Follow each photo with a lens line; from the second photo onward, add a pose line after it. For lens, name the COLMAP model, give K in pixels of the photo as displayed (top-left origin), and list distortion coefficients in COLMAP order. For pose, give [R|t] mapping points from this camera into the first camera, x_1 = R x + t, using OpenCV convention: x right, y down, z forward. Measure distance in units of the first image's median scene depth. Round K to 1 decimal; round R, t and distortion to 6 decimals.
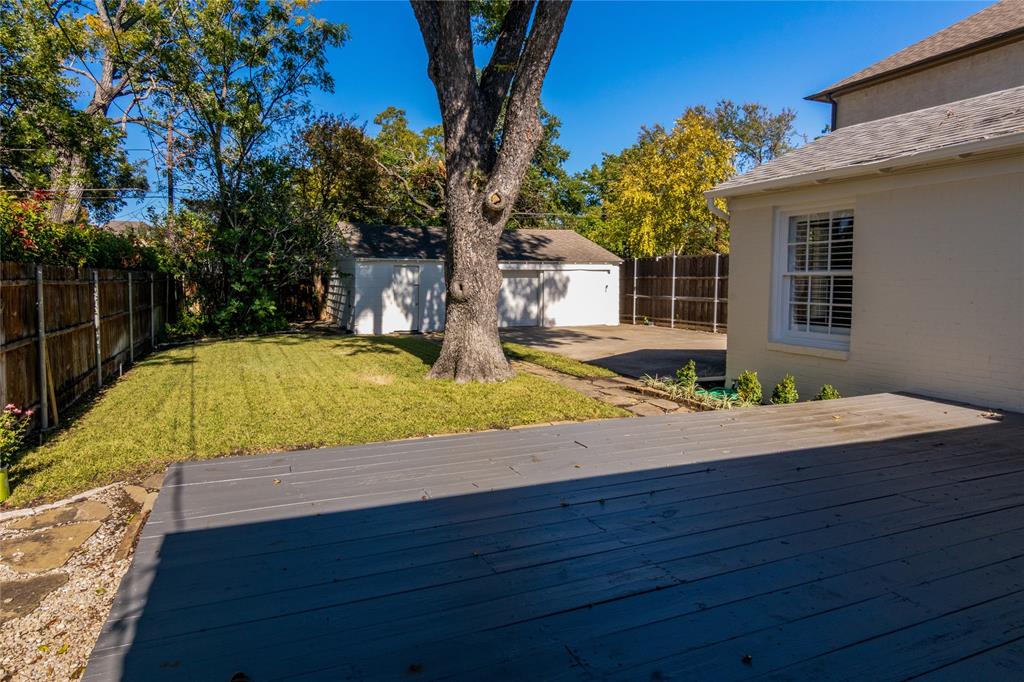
lens RADIAL K [[509.9, 0, 514.1], [0, 509.9, 320.7], [0, 0, 1]] dist [-0.000668, -0.000164]
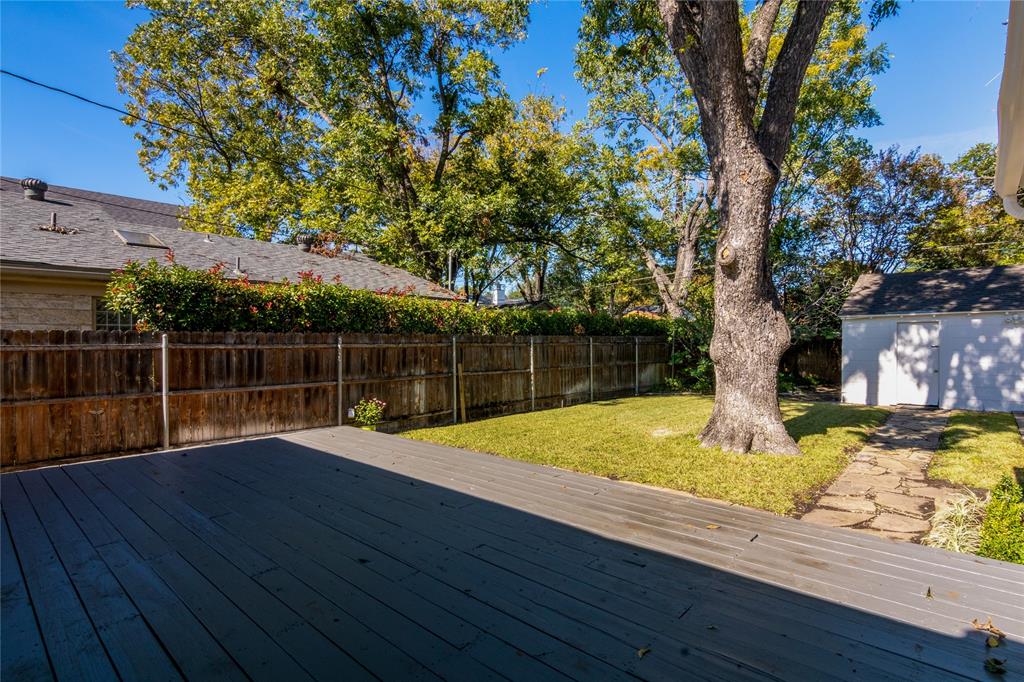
lens RADIAL K [[513.1, 0, 515.2], [0, 513.1, 347.2], [0, 0, 1]] dist [-0.000021, 0.000136]
pose [[0.465774, 0.000177, -0.884903, 0.200828], [-0.062034, 0.997546, -0.032453, -0.004194], [0.882726, 0.070009, 0.464643, 0.077481]]
